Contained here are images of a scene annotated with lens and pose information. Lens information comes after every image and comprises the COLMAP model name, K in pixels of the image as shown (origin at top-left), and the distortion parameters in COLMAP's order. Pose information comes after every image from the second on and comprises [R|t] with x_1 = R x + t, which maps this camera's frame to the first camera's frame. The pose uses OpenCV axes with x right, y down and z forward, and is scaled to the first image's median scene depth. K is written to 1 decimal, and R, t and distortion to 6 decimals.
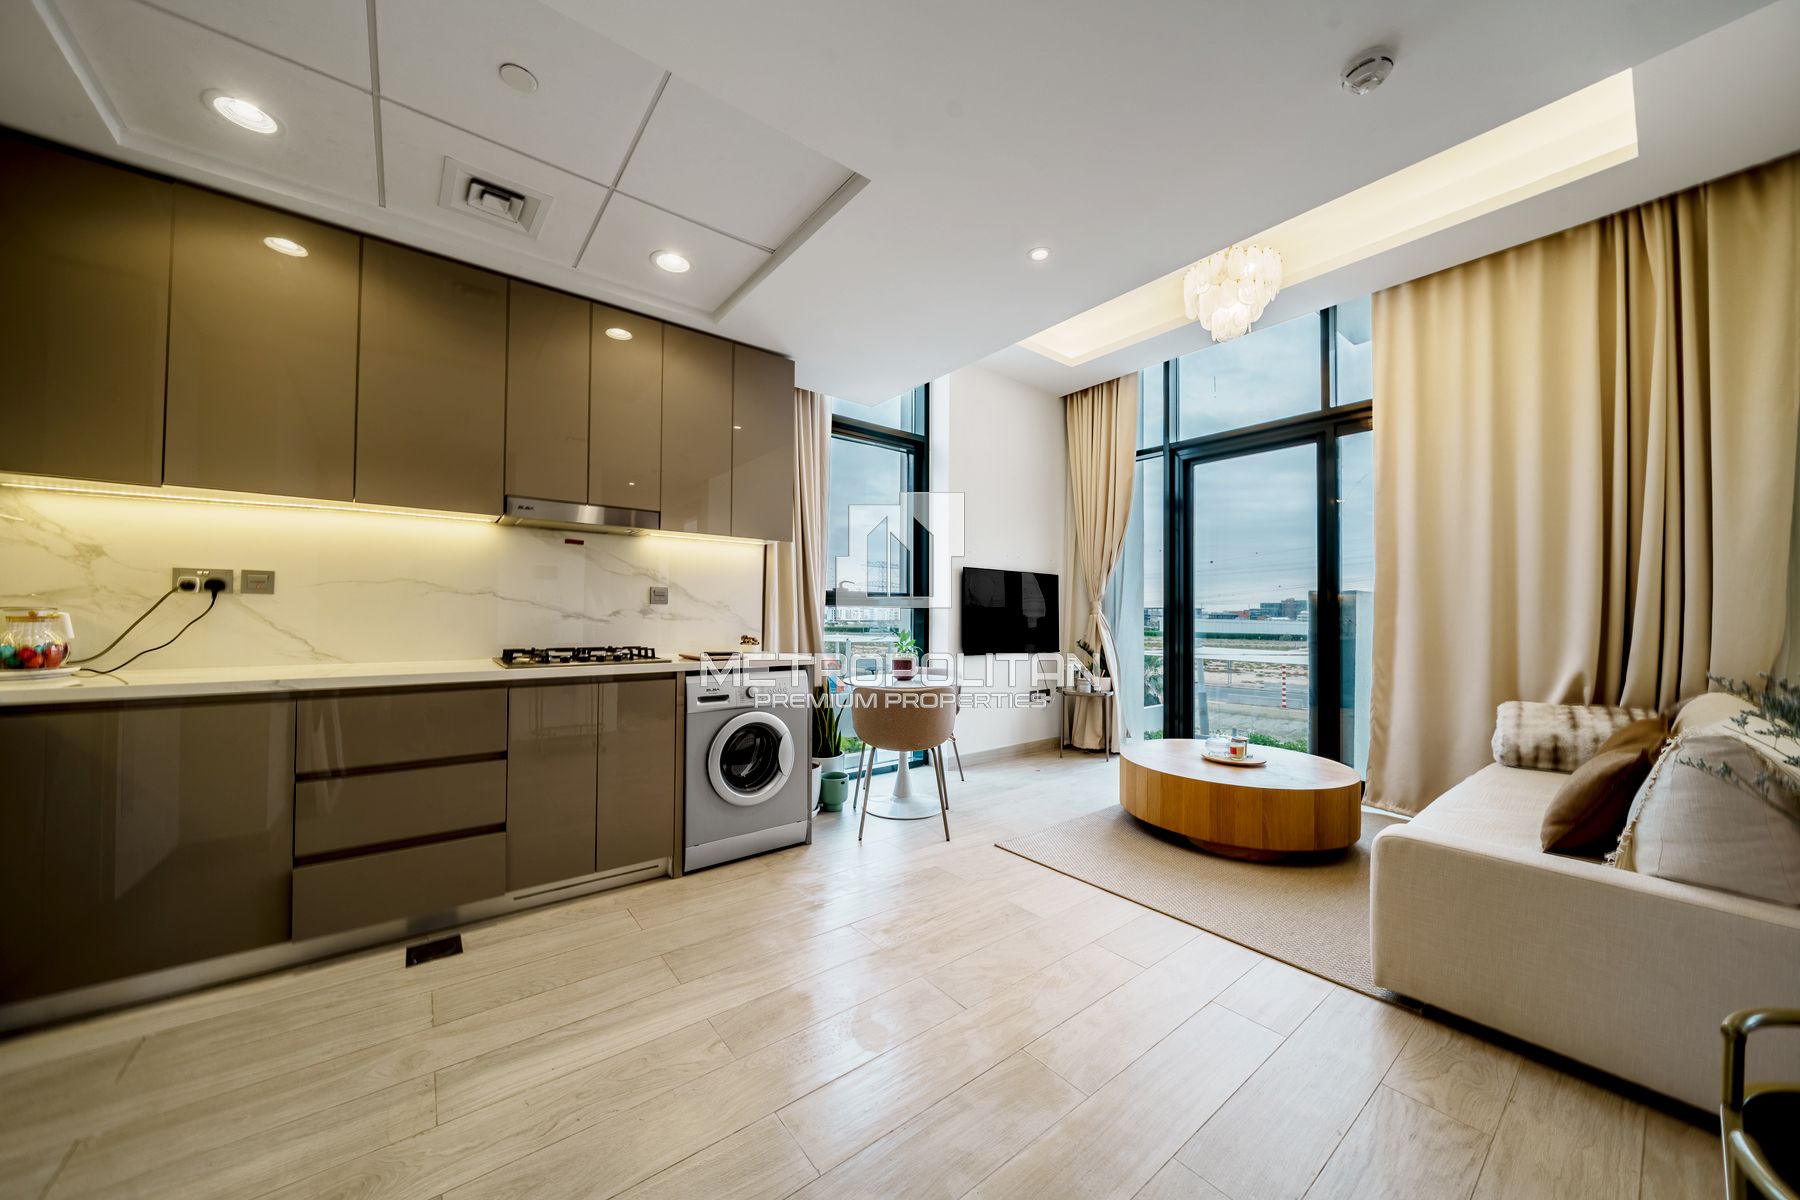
lens RADIAL K [[618.6, 0, 895.1], [0, 618.6, 602.7], [0, 0, 1]] dist [-0.000320, 0.001708]
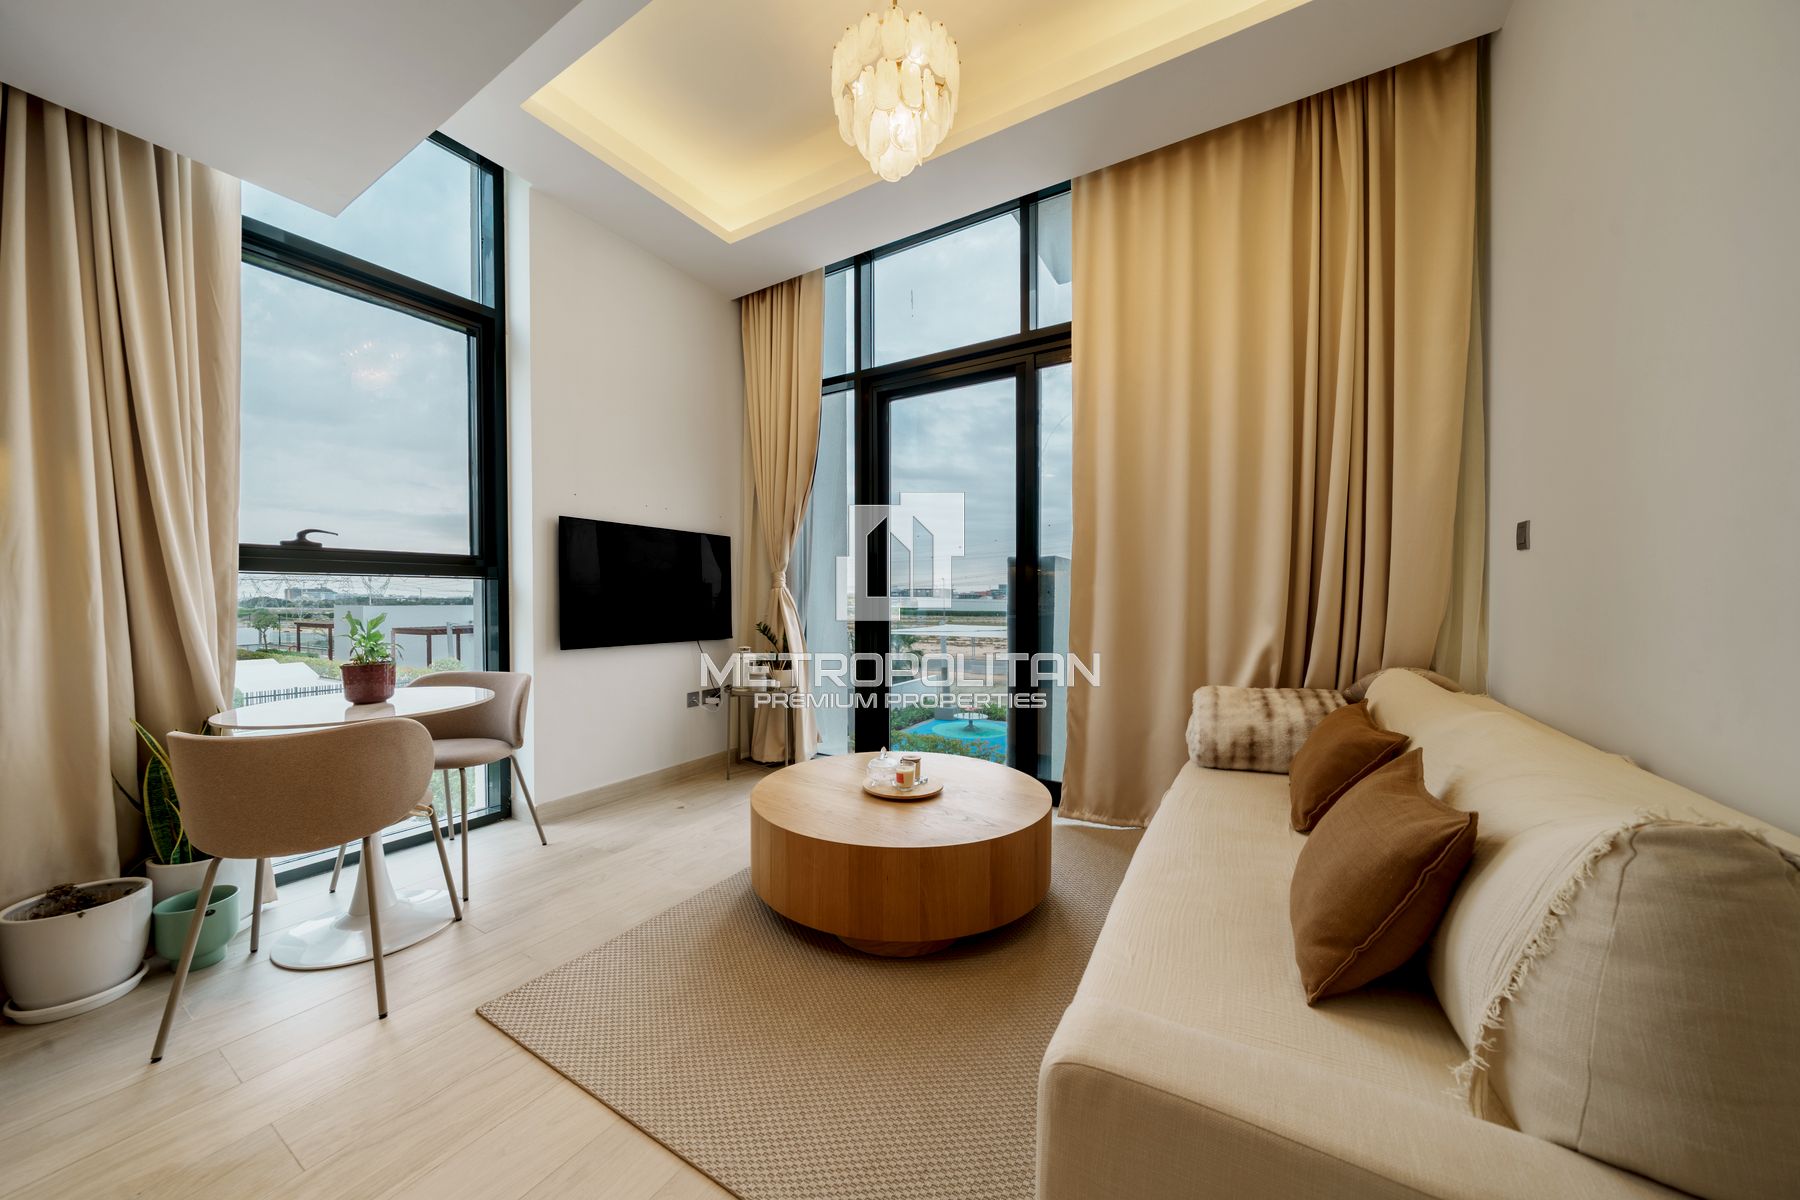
lens RADIAL K [[618.6, 0, 895.1], [0, 618.6, 602.7], [0, 0, 1]] dist [-0.000320, 0.001708]
pose [[0.933698, -0.012005, 0.357861, 0.266719], [0.001516, 0.999561, 0.029575, 0.019944], [-0.358059, -0.027072, 0.933306, 0.325167]]
